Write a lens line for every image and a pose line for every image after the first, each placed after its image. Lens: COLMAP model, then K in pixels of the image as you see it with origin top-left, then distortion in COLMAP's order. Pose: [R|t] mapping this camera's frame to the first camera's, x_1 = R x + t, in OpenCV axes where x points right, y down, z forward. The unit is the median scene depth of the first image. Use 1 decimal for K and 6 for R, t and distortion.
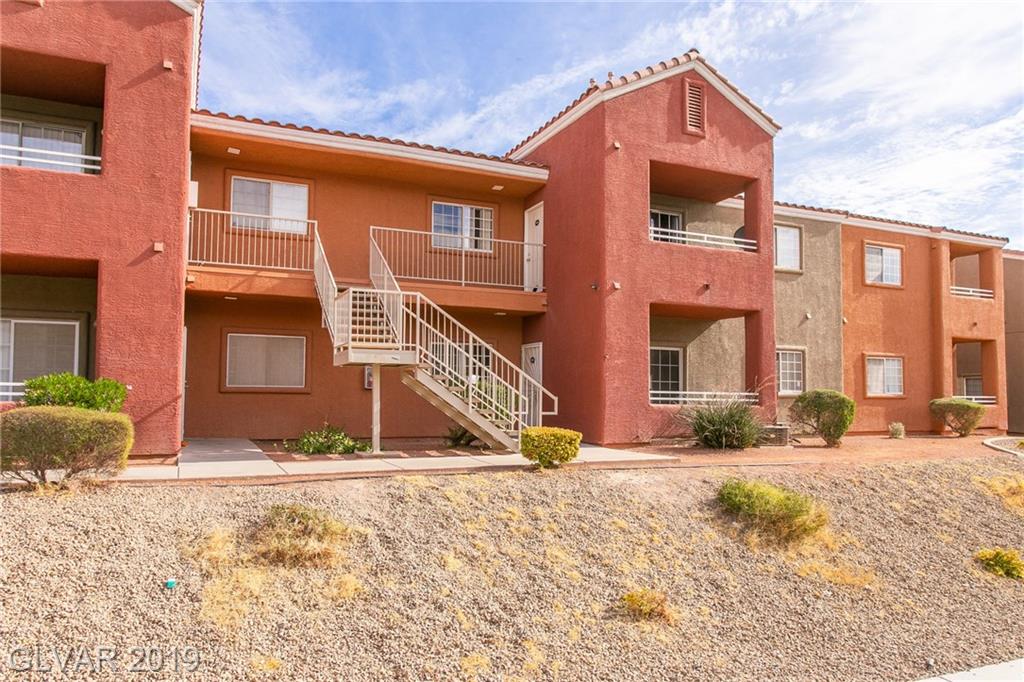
lens RADIAL K [[682.0, 0, 512.0], [0, 682.0, 341.0], [0, 0, 1]] dist [-0.000706, 0.001170]
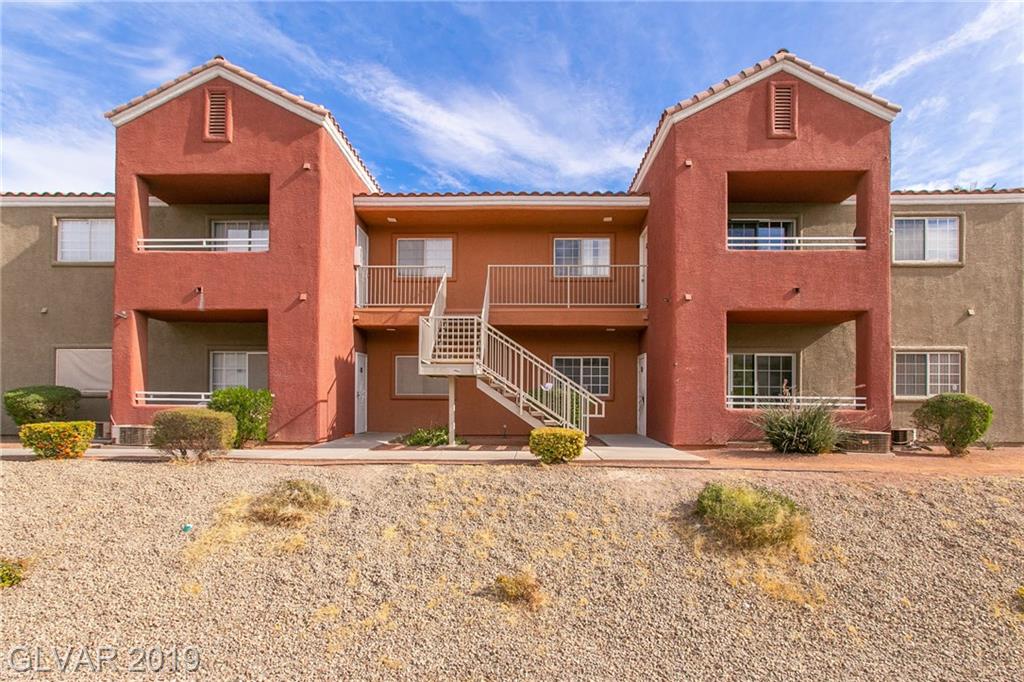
lens RADIAL K [[557.9, 0, 512.1], [0, 557.9, 378.4], [0, 0, 1]] dist [0.001202, 0.001850]
pose [[0.905257, -0.020673, -0.424361, 0.255087], [0.036064, 0.998950, 0.028267, 0.010413], [0.423331, -0.040893, 0.905052, 0.087107]]
